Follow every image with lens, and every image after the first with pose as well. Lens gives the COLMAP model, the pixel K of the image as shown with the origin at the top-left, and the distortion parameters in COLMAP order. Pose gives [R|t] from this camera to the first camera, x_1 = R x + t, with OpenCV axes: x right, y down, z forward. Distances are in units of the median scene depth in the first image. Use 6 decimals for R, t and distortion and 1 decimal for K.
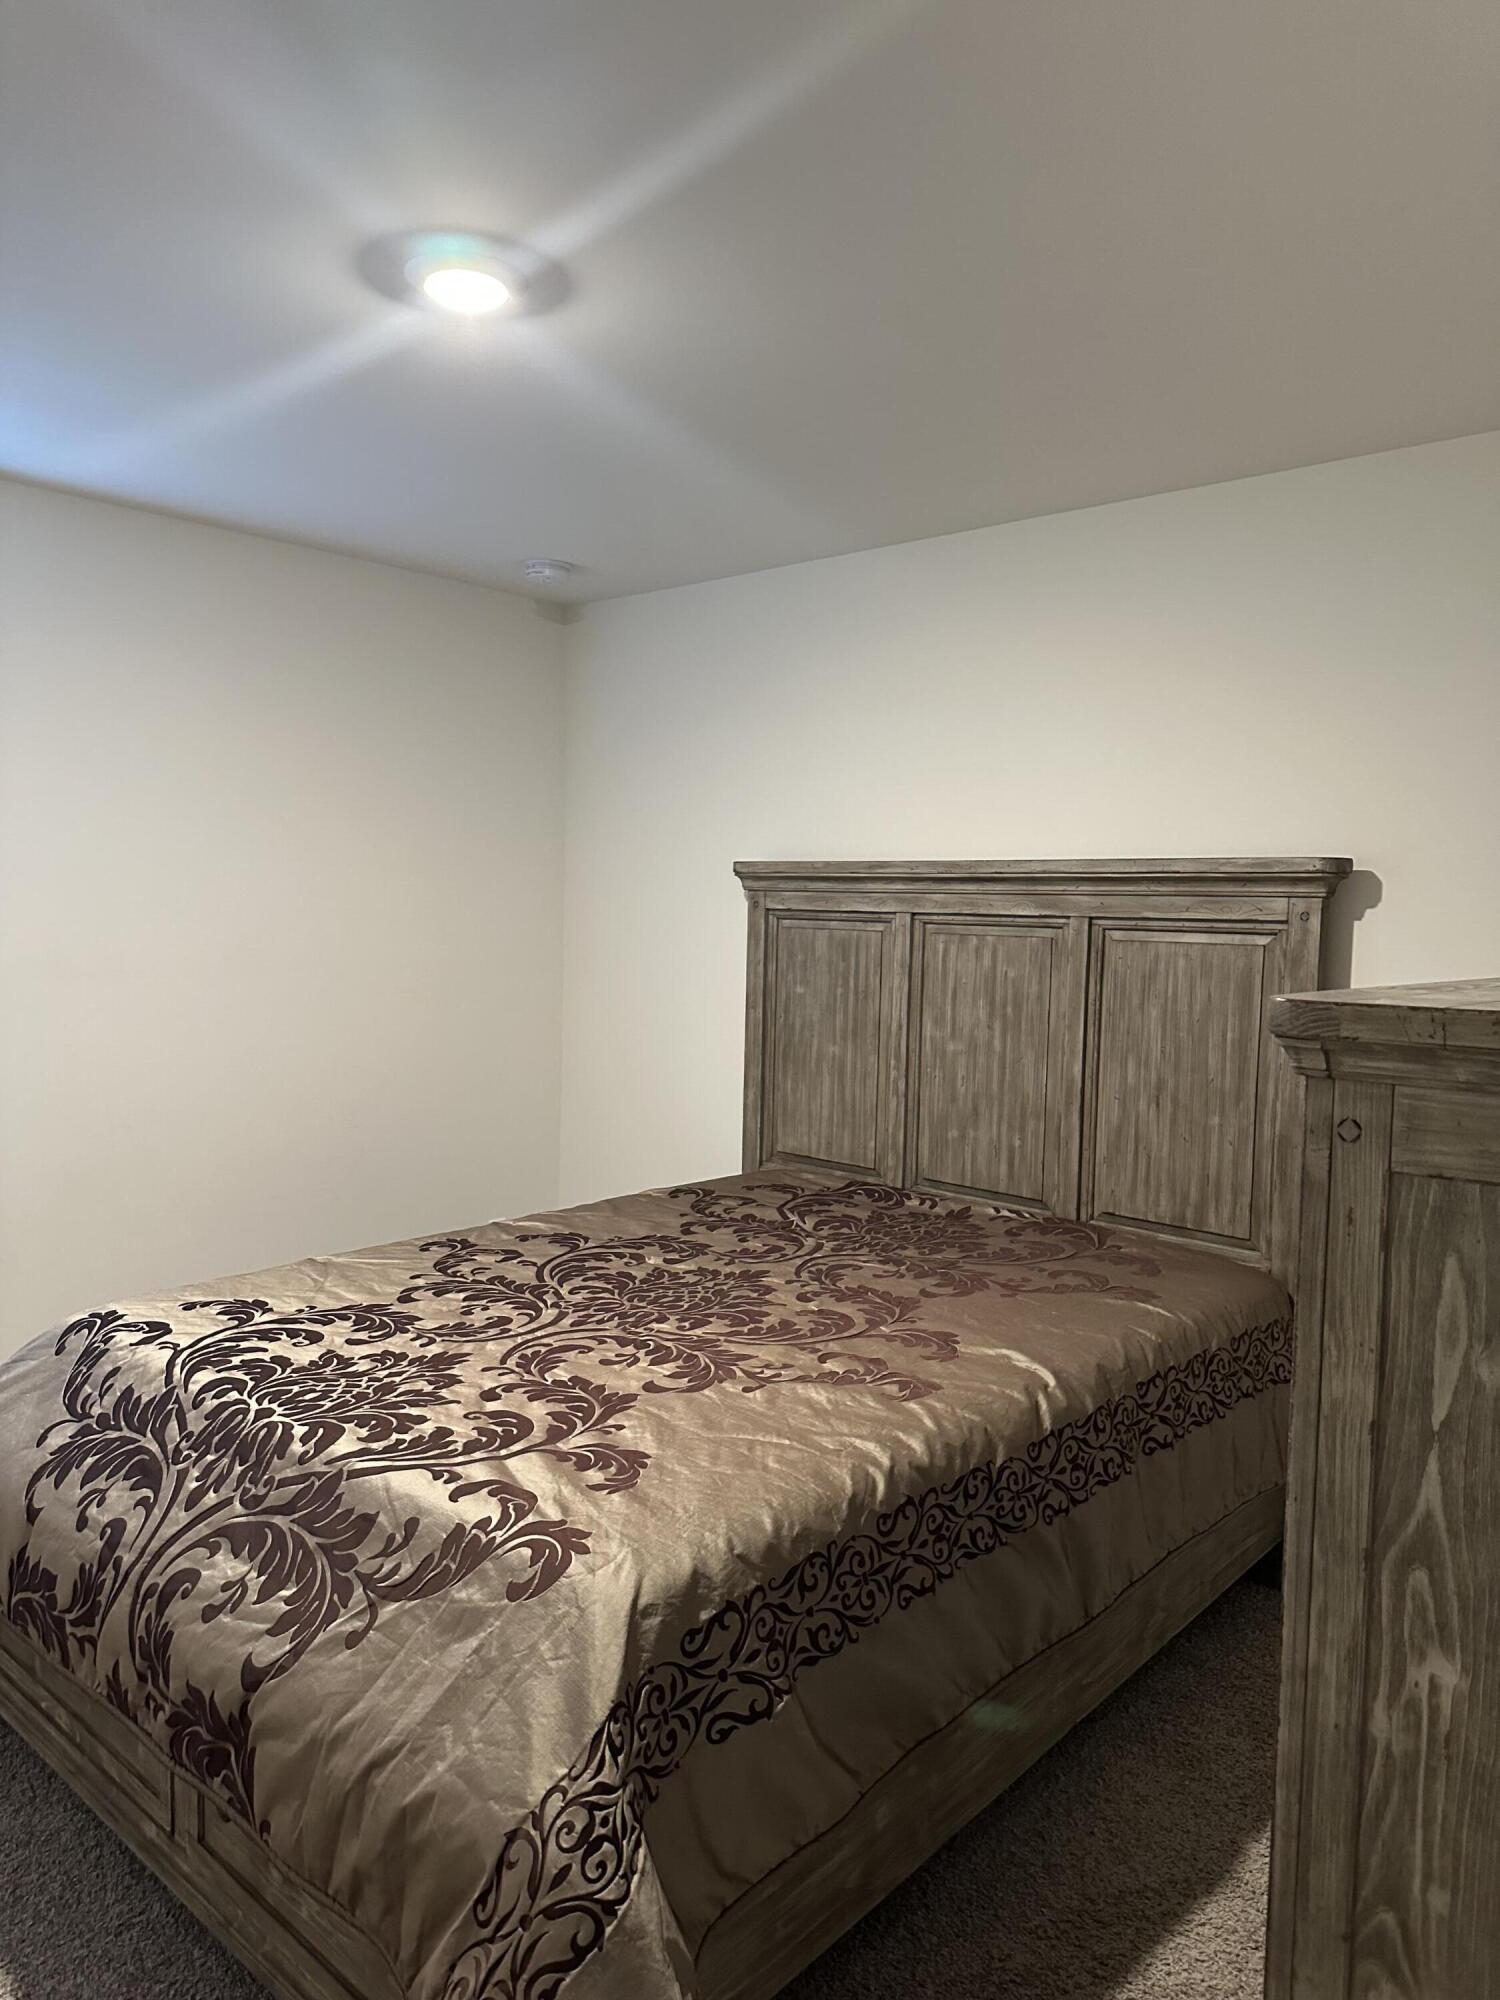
lens RADIAL K [[1426.3, 0, 750.0], [0, 1426.3, 1000.0], [0, 0, 1]] dist [0.138666, -0.223563]
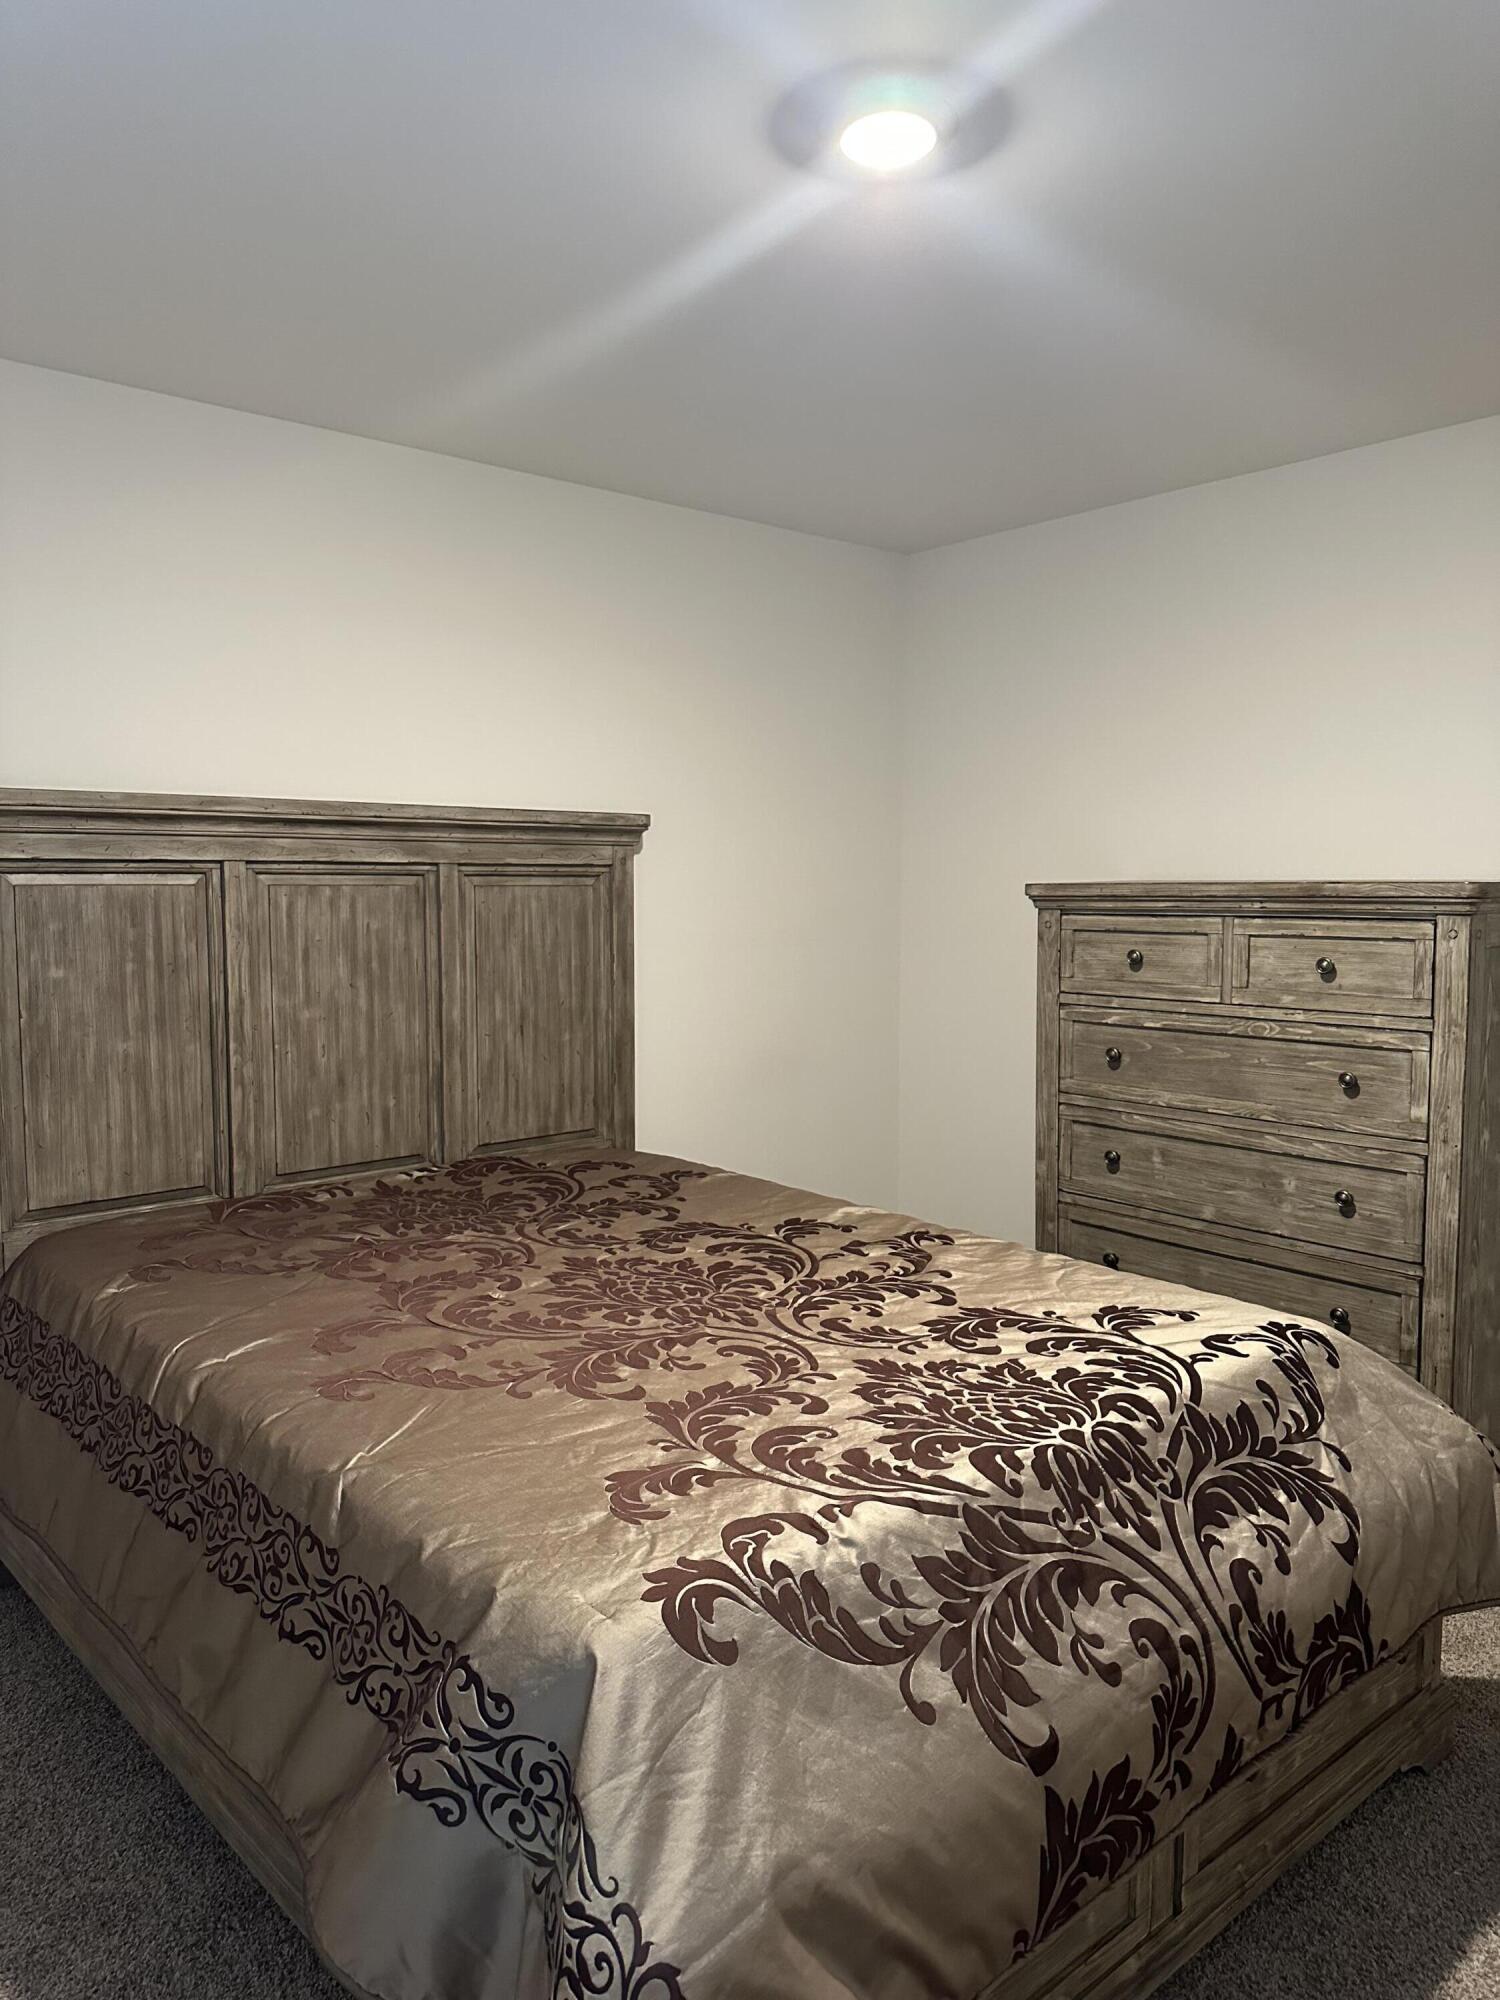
lens RADIAL K [[1392.4, 0, 750.0], [0, 1392.4, 1000.0], [0, 0, 1]] dist [0.150206, -0.312982]
pose [[0.103071, -0.106507, 0.988955, -0.983966], [0.074532, 0.992283, 0.099098, -0.059627], [-0.991878, 0.063494, 0.110214, 0.918911]]
